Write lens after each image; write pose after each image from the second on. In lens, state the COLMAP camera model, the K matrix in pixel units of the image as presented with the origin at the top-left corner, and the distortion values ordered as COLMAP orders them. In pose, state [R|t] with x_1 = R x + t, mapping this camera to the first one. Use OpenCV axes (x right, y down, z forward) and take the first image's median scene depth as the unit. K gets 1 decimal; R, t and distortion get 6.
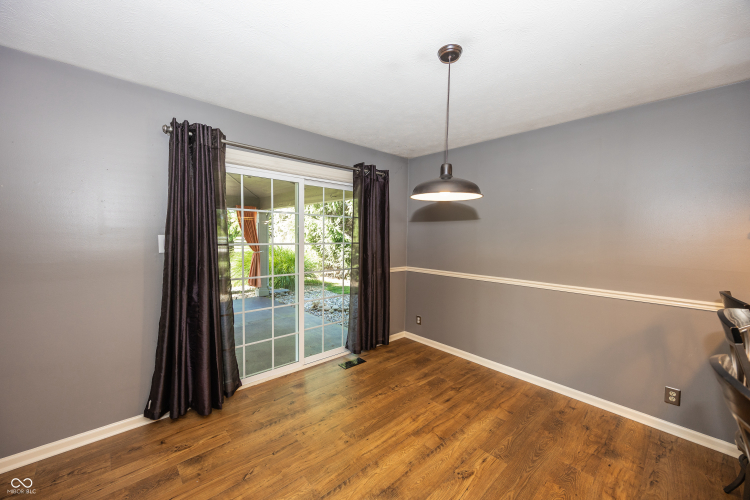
lens RADIAL K [[299.5, 0, 375.0], [0, 299.5, 250.0], [0, 0, 1]] dist [-0.001147, -0.000198]
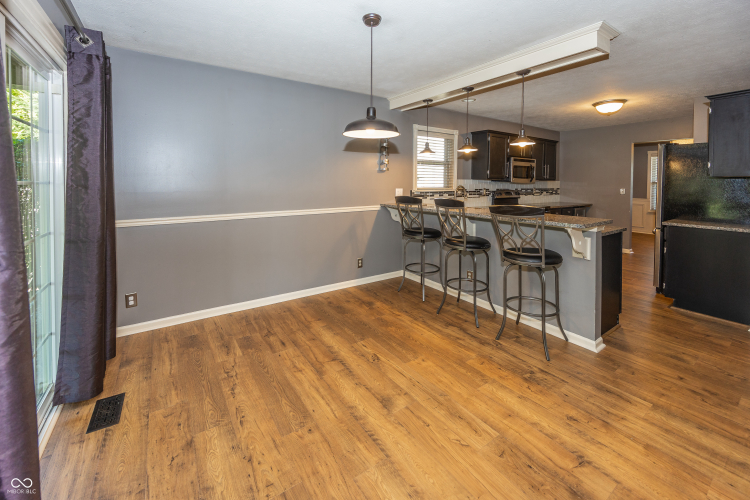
lens RADIAL K [[307.2, 0, 391.9], [0, 307.2, 185.6], [0, 0, 1]] dist [0.000114, -0.000070]
pose [[0.102789, -0.032609, 0.994169, -0.818032], [0.054018, 0.998171, 0.027155, -0.000831], [-0.993235, 0.050912, 0.104363, 0.656935]]
